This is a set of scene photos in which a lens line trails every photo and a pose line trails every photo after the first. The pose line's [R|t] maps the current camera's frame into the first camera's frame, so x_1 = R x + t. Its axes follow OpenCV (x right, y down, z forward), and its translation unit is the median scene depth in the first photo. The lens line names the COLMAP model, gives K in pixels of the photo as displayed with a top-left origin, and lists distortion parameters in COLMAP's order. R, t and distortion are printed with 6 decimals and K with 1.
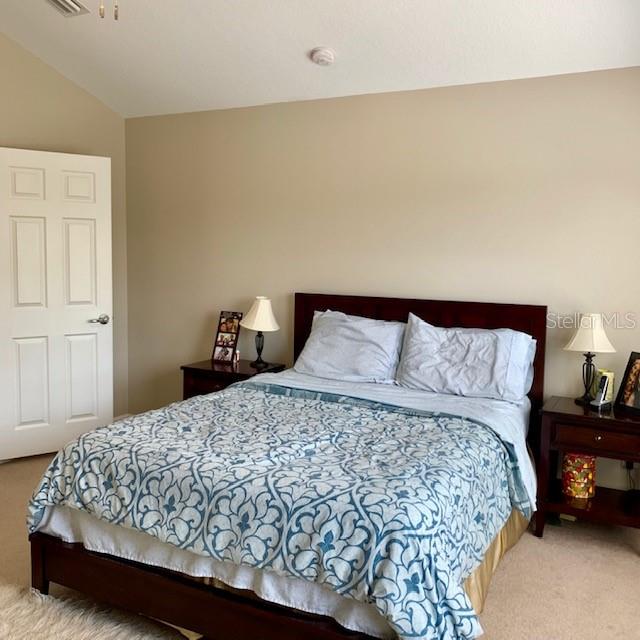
lens RADIAL K [[659.7, 0, 320.5], [0, 659.7, 322.3], [0, 0, 1]] dist [0.067107, 0.000000]
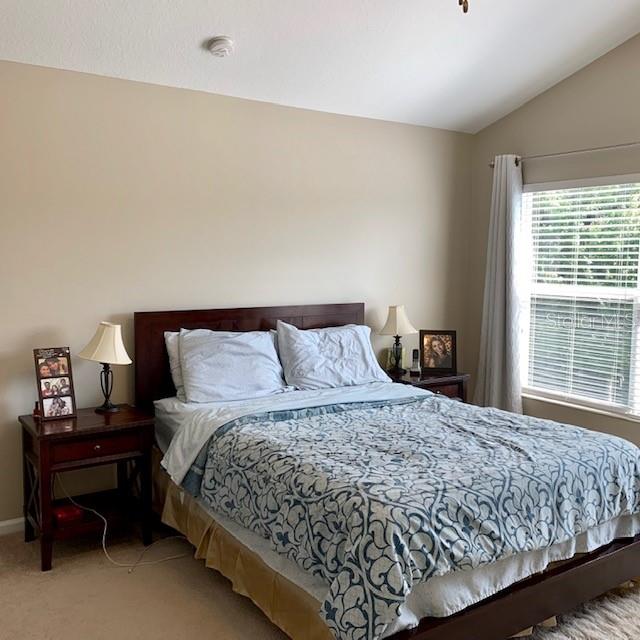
lens RADIAL K [[659.7, 0, 320.9], [0, 659.7, 318.0], [0, 0, 1]] dist [0.067107, 0.000000]
pose [[0.439592, -0.095286, 0.893129, -0.812605], [0.096961, 0.993580, 0.058279, -0.076921], [-0.892949, 0.060980, 0.446009, 0.519596]]
